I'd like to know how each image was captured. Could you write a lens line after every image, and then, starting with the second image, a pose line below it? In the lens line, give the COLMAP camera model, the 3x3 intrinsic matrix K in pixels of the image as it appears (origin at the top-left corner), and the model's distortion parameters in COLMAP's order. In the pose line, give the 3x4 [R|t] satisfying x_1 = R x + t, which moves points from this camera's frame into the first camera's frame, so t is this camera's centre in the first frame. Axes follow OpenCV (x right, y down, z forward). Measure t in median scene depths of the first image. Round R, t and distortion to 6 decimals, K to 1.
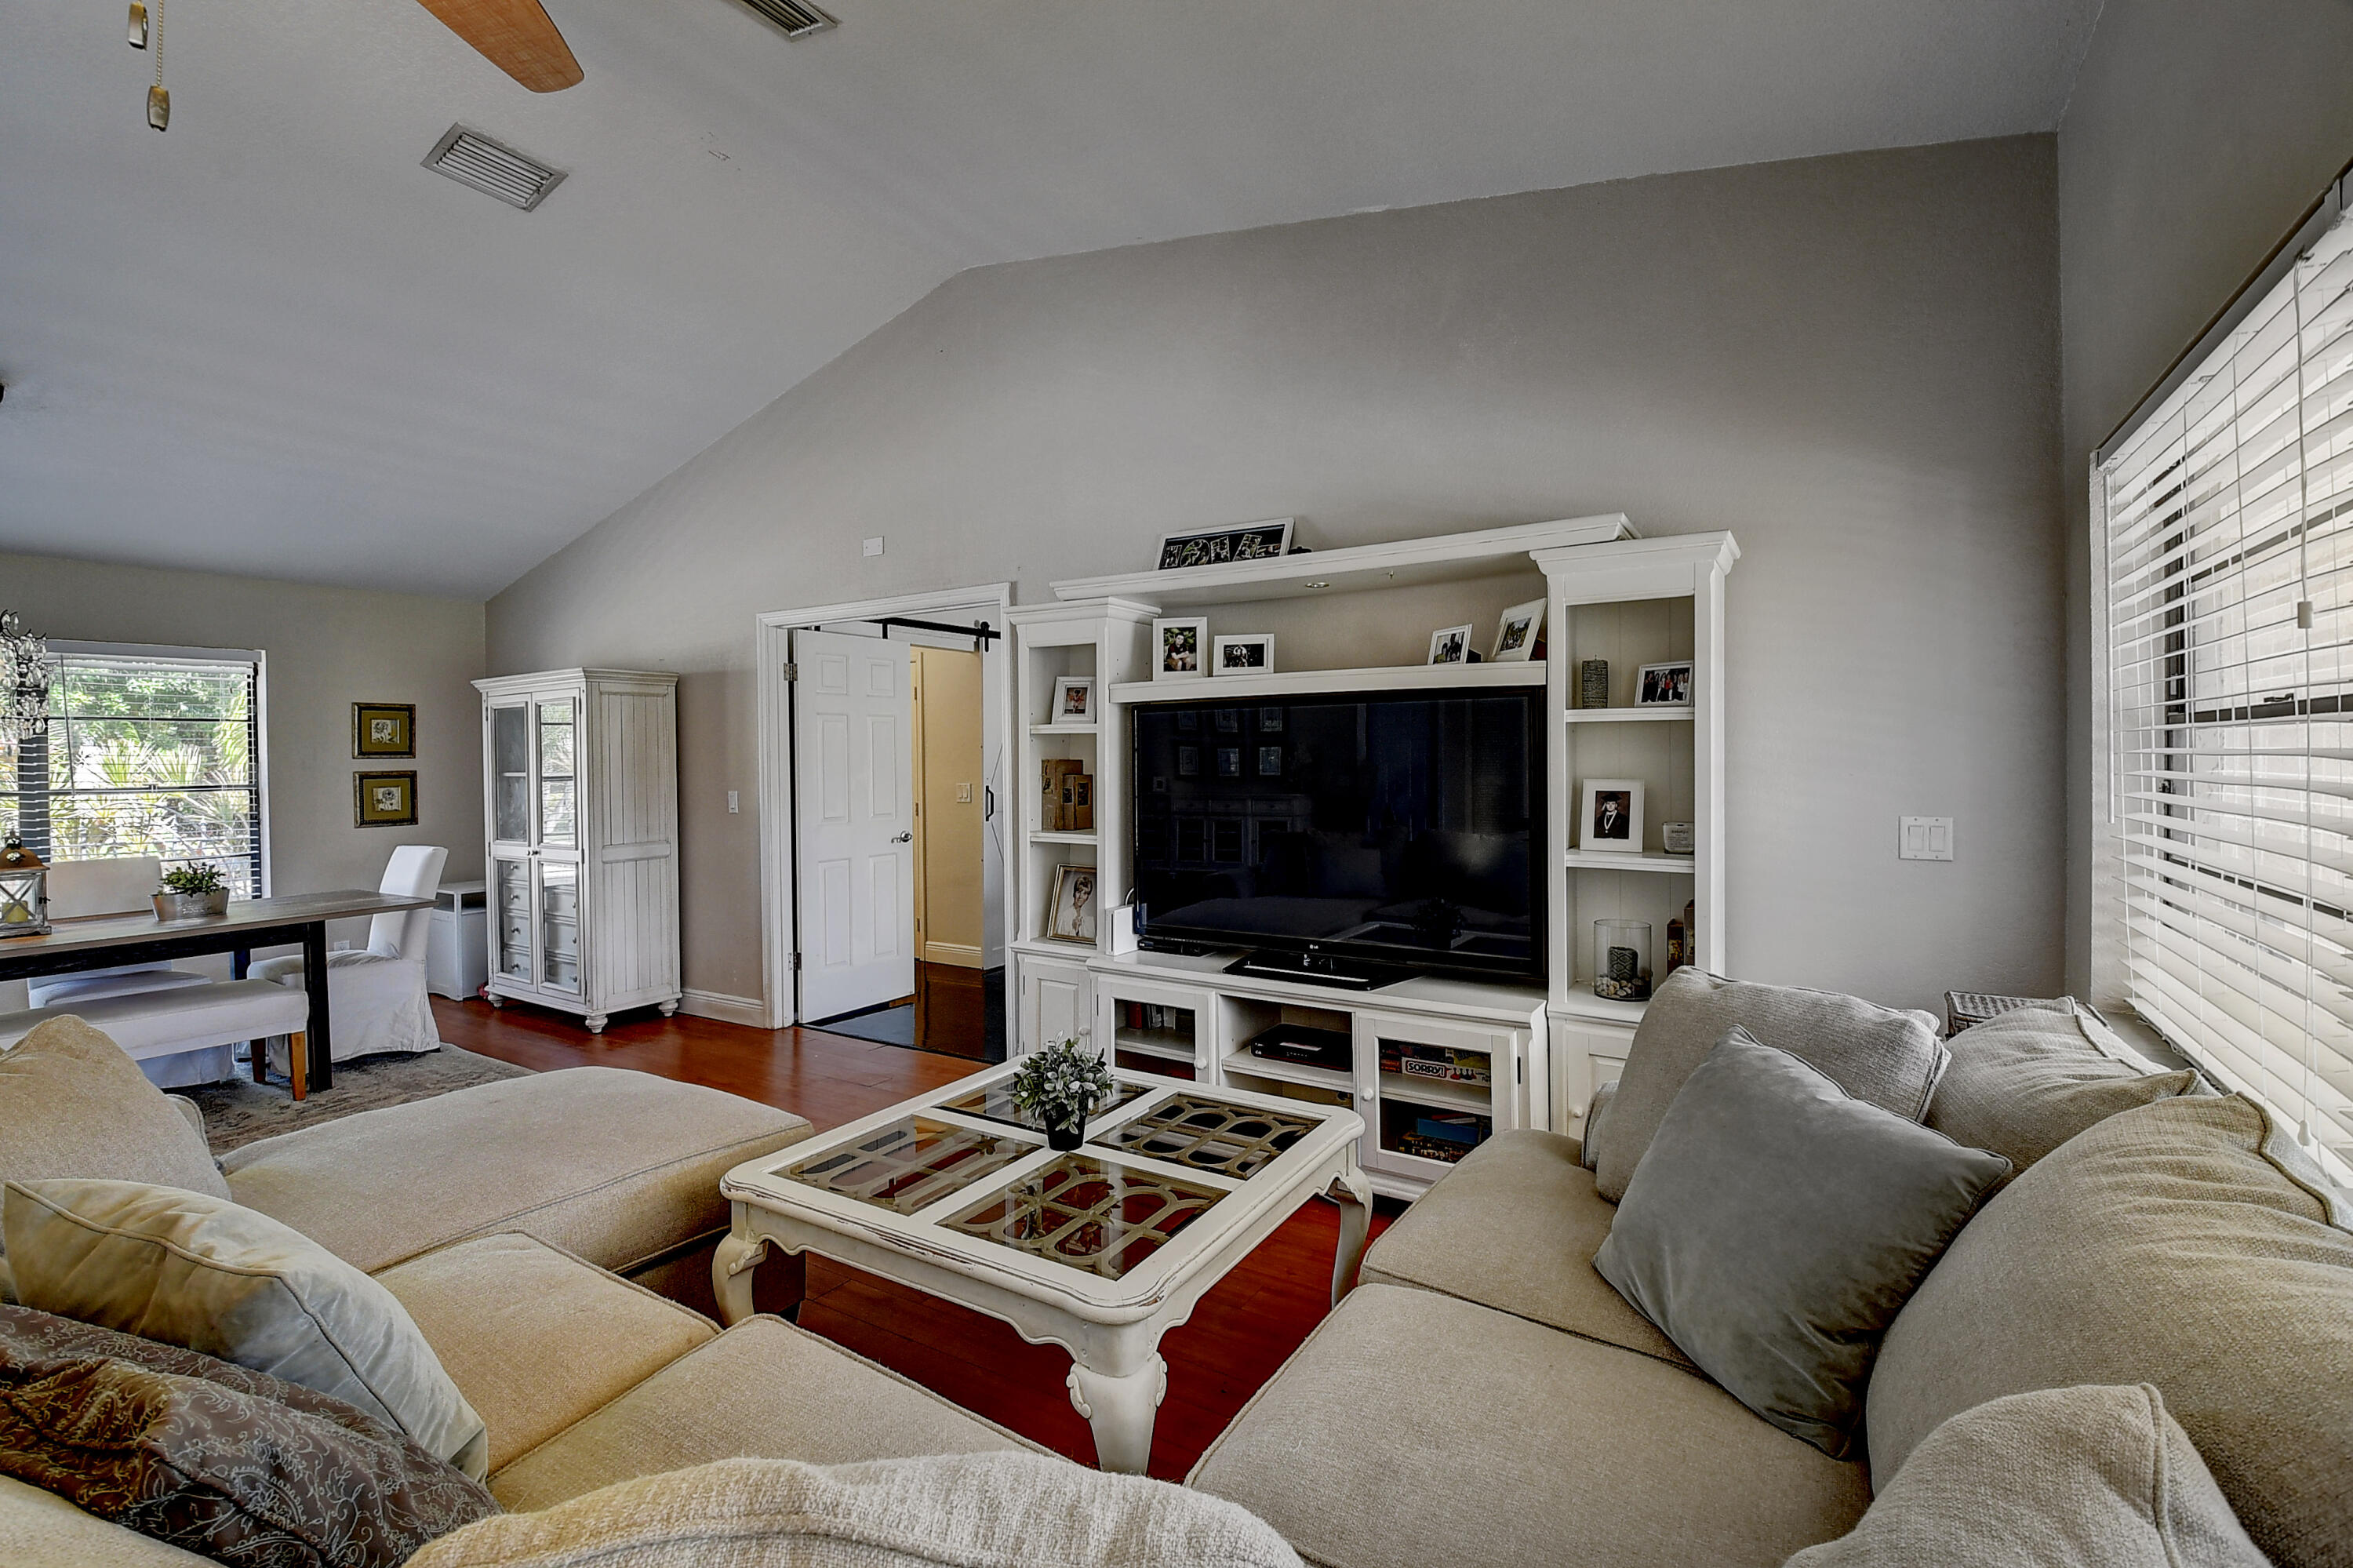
lens RADIAL K [[1043.9, 0, 1178.6], [0, 1043.9, 771.1], [0, 0, 1]] dist [-0.031492, -0.001367]
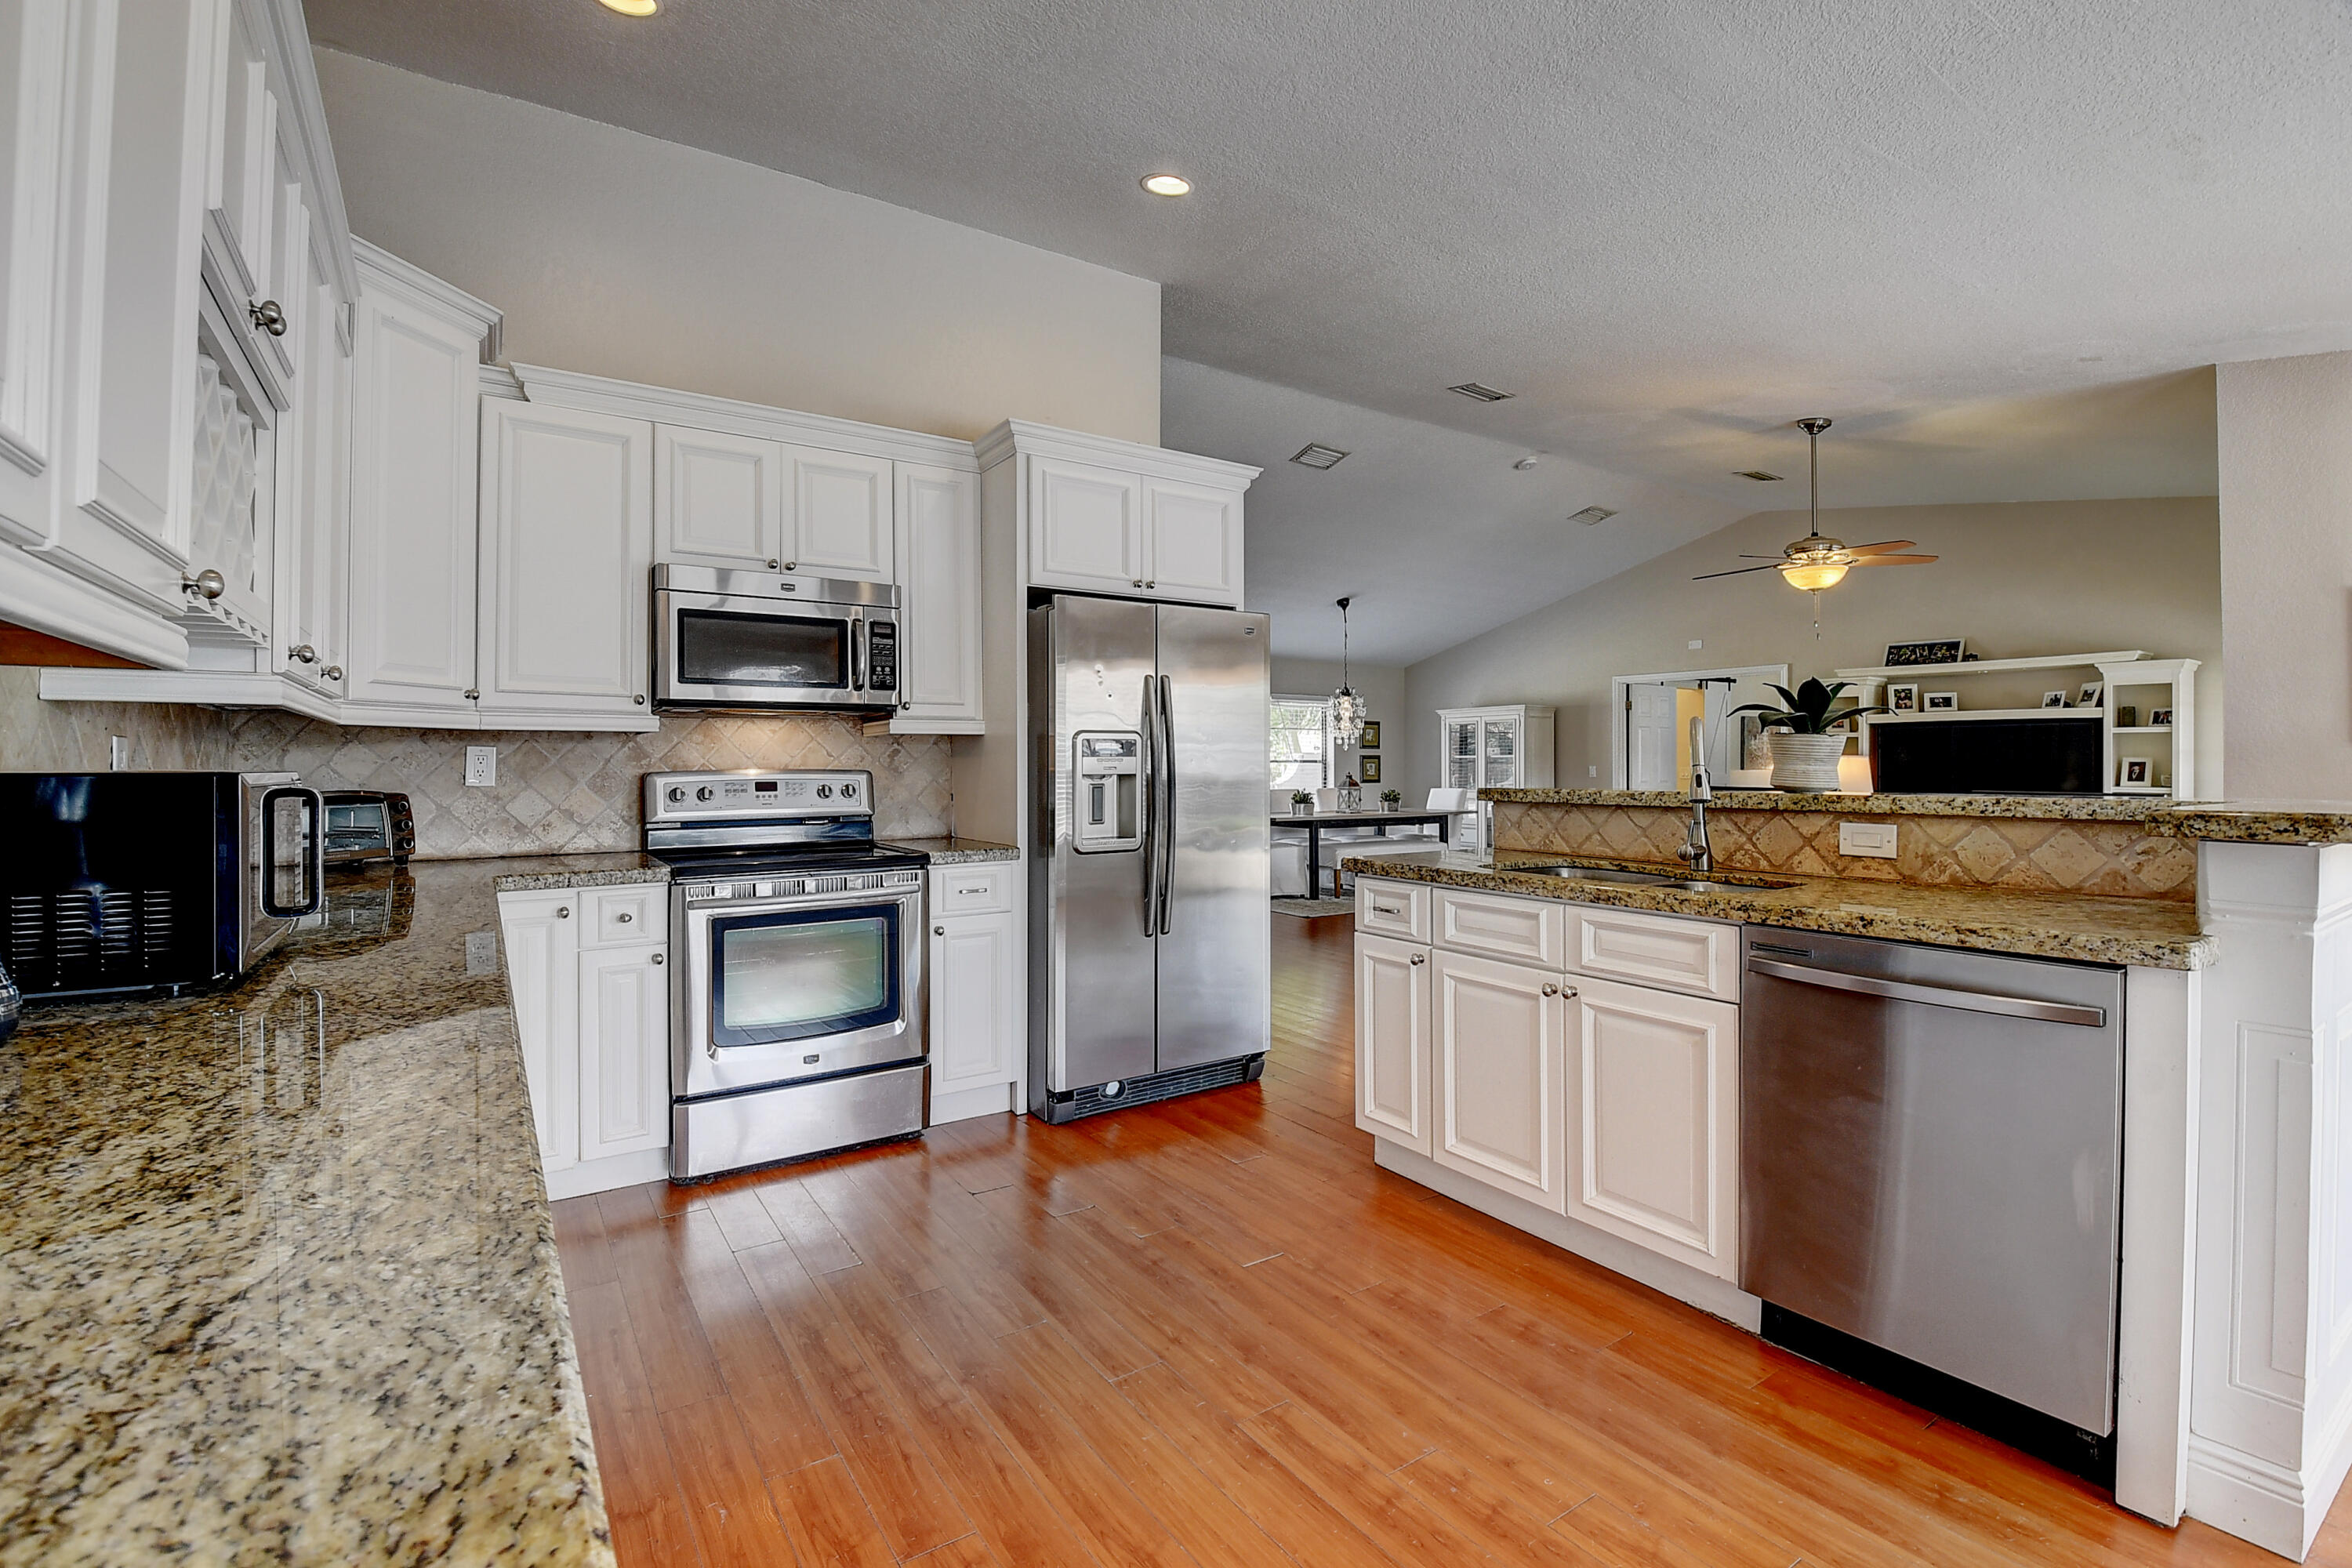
lens RADIAL K [[1043.4, 0, 1172.6], [0, 1043.4, 768.9], [0, 0, 1]] dist [-0.031492, -0.001367]
pose [[0.913224, 0.015756, -0.407152, -0.634052], [-0.019656, 0.999792, -0.005396, 0.089153], [0.406983, 0.012931, 0.913344, -1.952246]]
